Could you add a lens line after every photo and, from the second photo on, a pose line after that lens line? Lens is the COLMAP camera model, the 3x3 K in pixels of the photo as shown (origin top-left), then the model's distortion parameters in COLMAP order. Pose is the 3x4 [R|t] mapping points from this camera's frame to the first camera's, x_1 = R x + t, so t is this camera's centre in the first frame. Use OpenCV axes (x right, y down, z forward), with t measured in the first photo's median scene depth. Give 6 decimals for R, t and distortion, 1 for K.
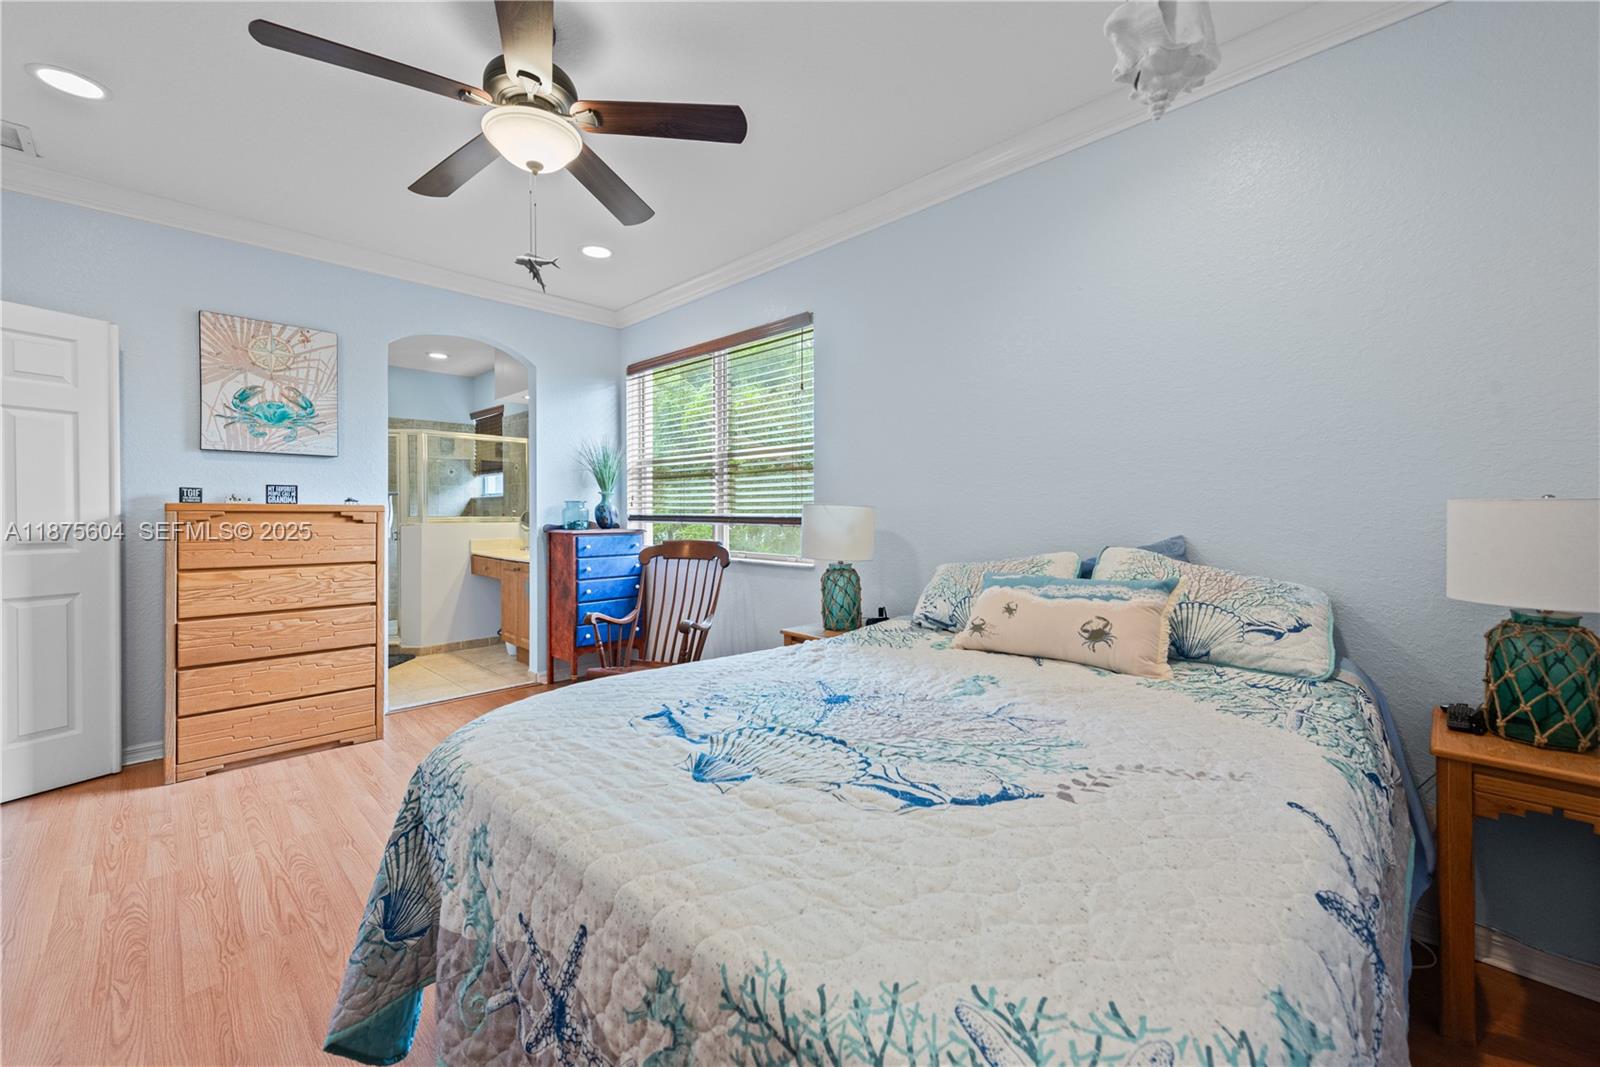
lens RADIAL K [[620.7, 0, 801.0], [0, 620.7, 525.3], [0, 0, 1]] dist [0.009293, -0.000122]
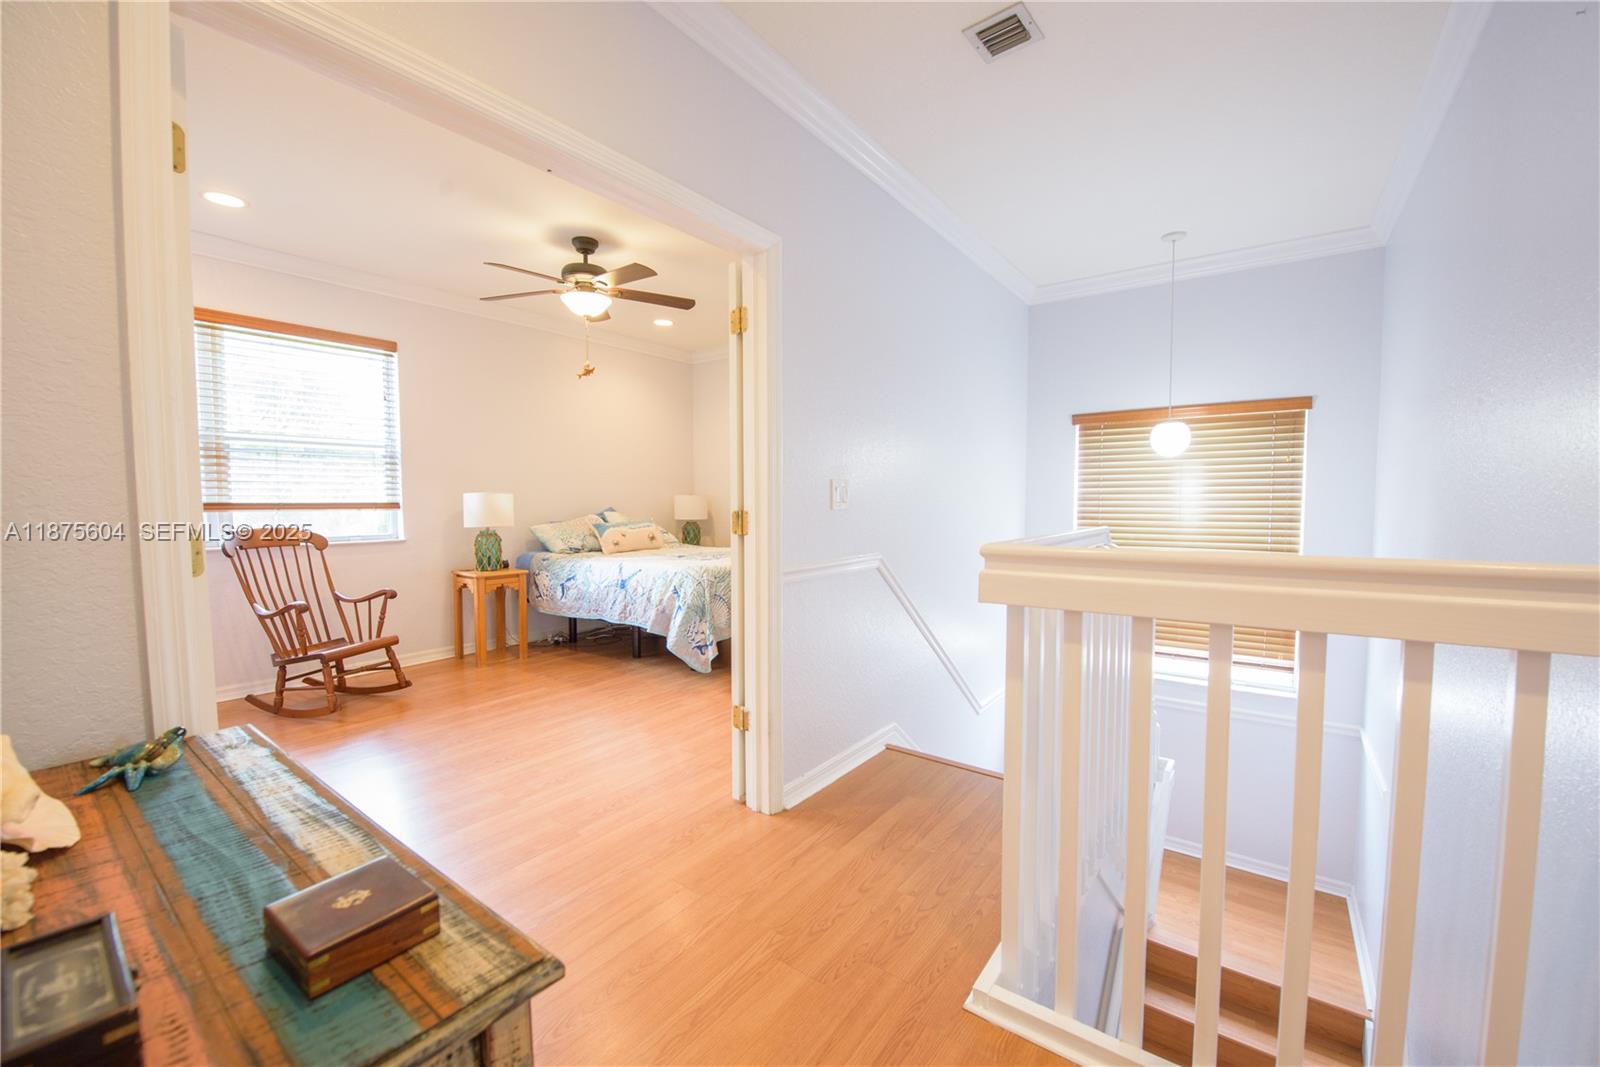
lens RADIAL K [[636.4, 0, 806.6], [0, 636.4, 532.1], [0, 0, 1]] dist [-0.017852, -0.000494]
pose [[-0.132223, -0.053736, 0.989762, -1.519646], [0.021793, 0.998130, 0.057102, -0.008133], [-0.990980, 0.029120, -0.130805, 0.368304]]
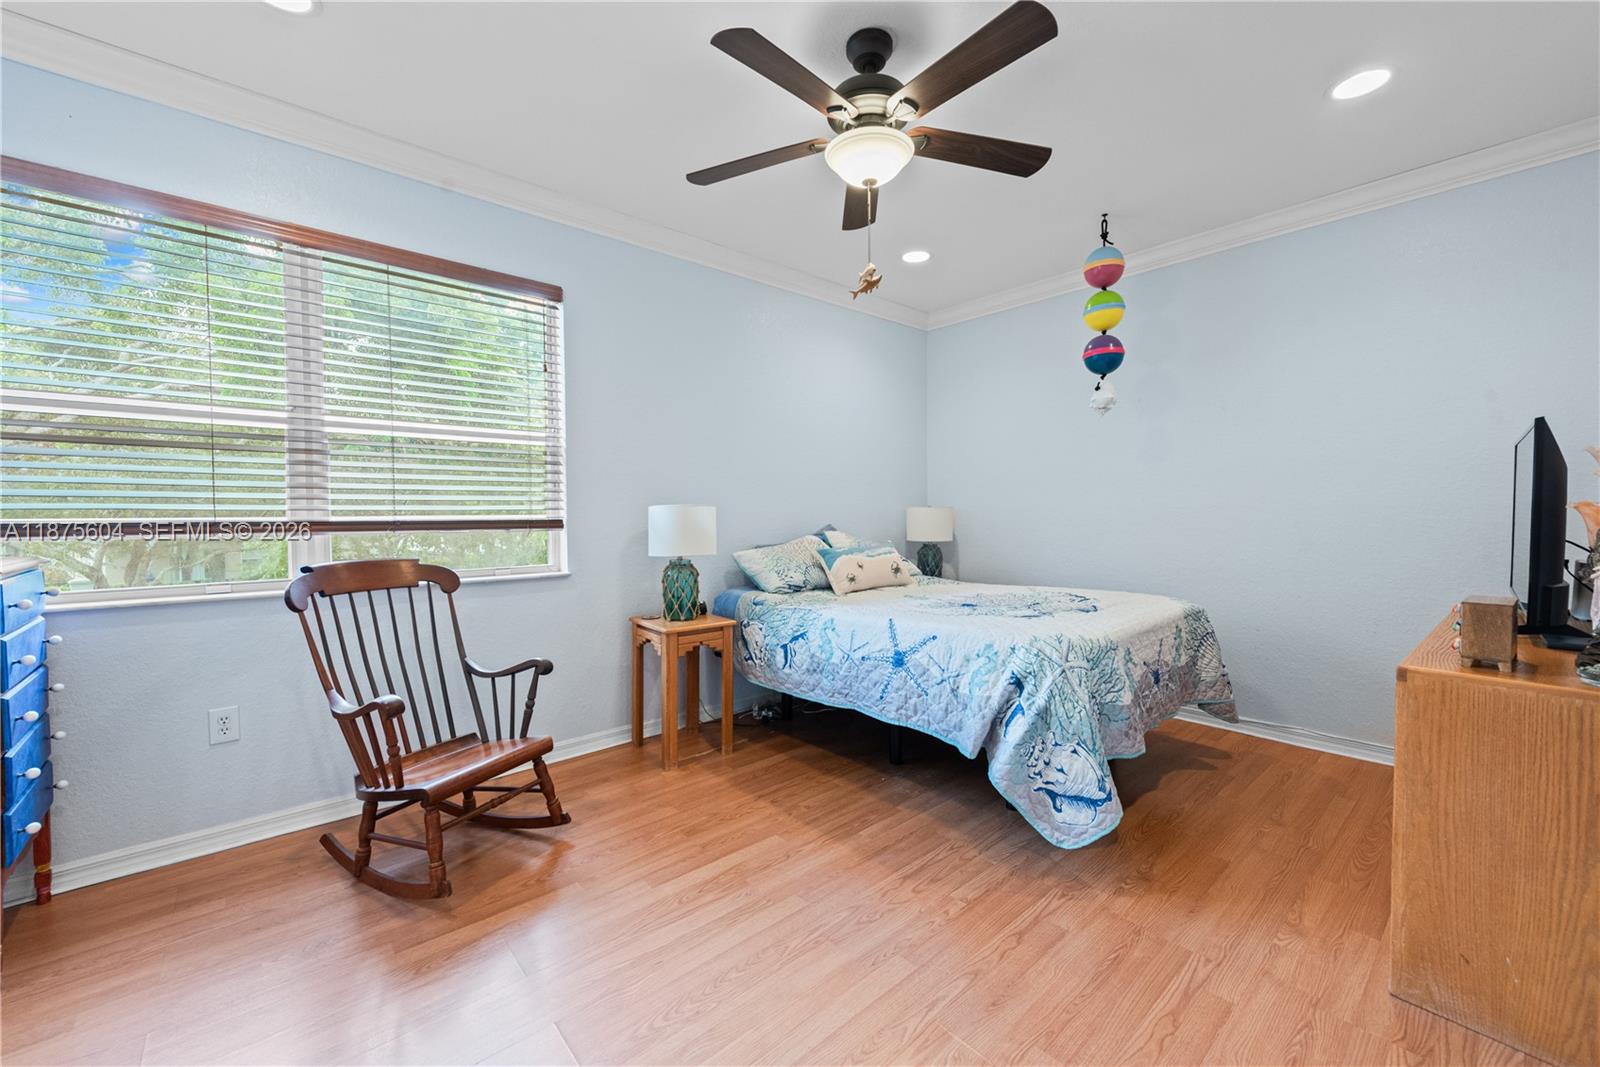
lens RADIAL K [[620.7, 0, 801.0], [0, 620.7, 525.3], [0, 0, 1]] dist [0.009293, -0.000122]
pose [[0.091582, -0.023907, 0.995510, -0.918450], [0.024809, 0.999456, 0.021720, -0.015974], [-0.995488, 0.022709, 0.092125, 0.630356]]
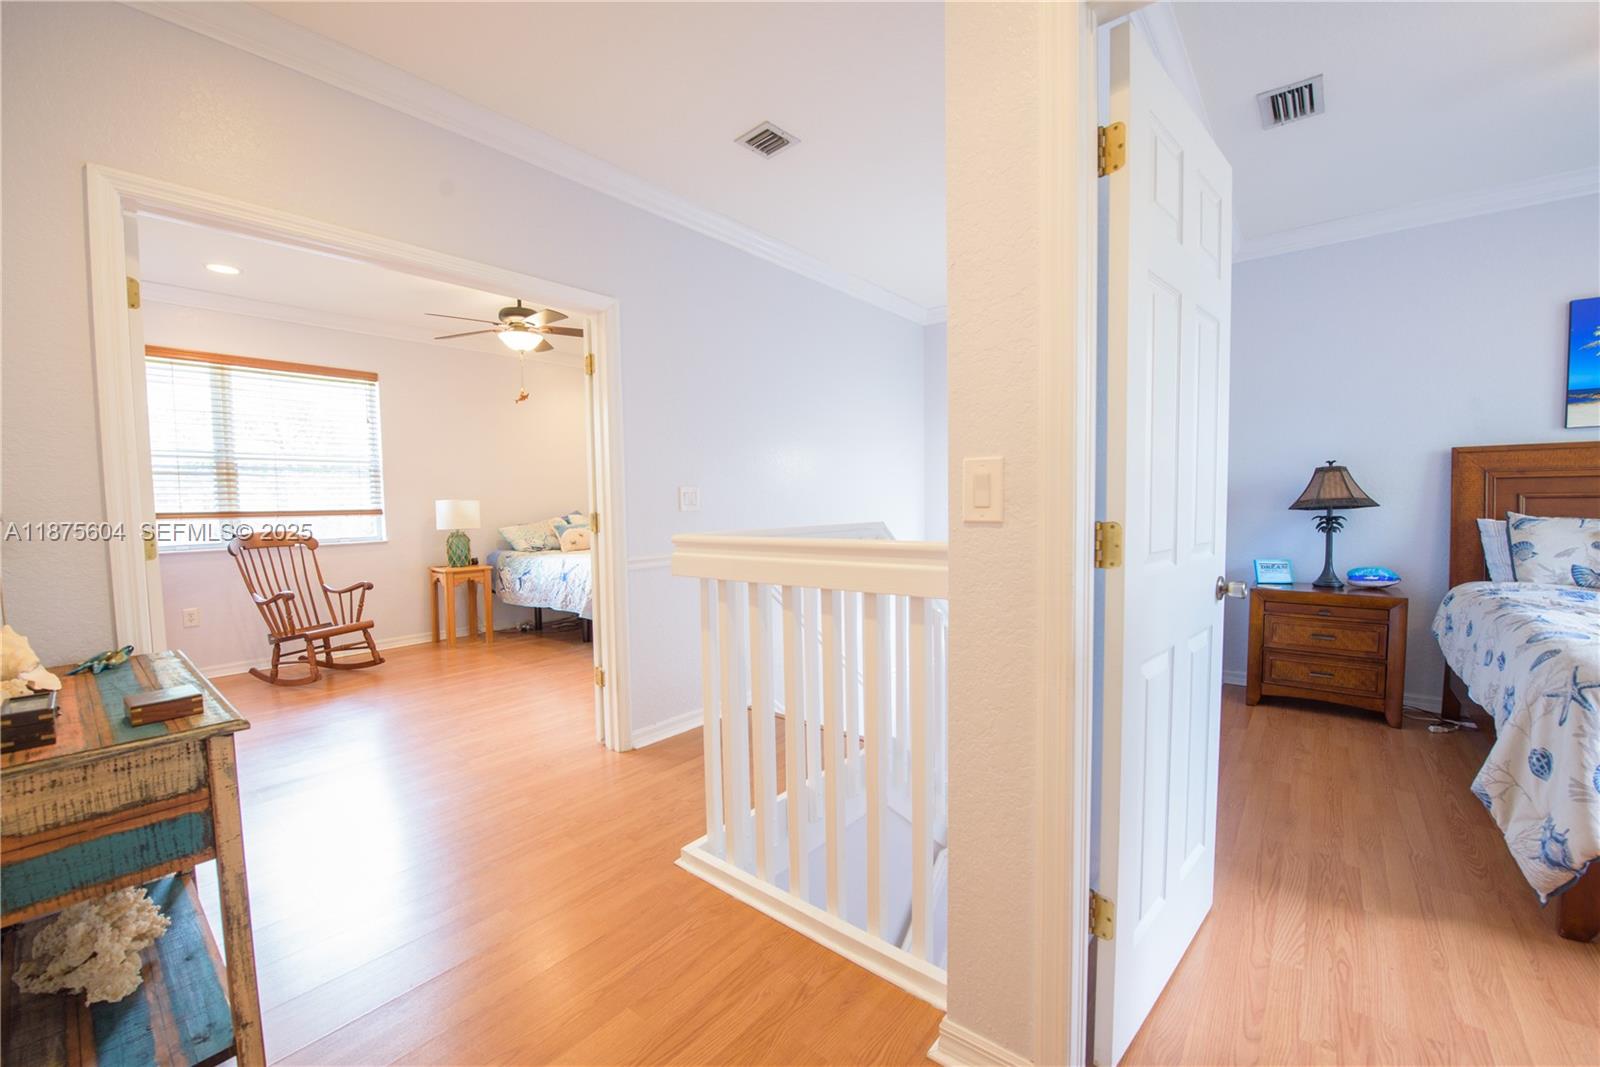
lens RADIAL K [[636.4, 0, 806.6], [0, 636.4, 532.1], [0, 0, 1]] dist [-0.017852, -0.000494]
pose [[-0.080964, -0.051868, 0.995367, -1.744988], [0.035627, 0.997856, 0.054895, -0.004640], [-0.996080, 0.039906, -0.078943, 0.103554]]
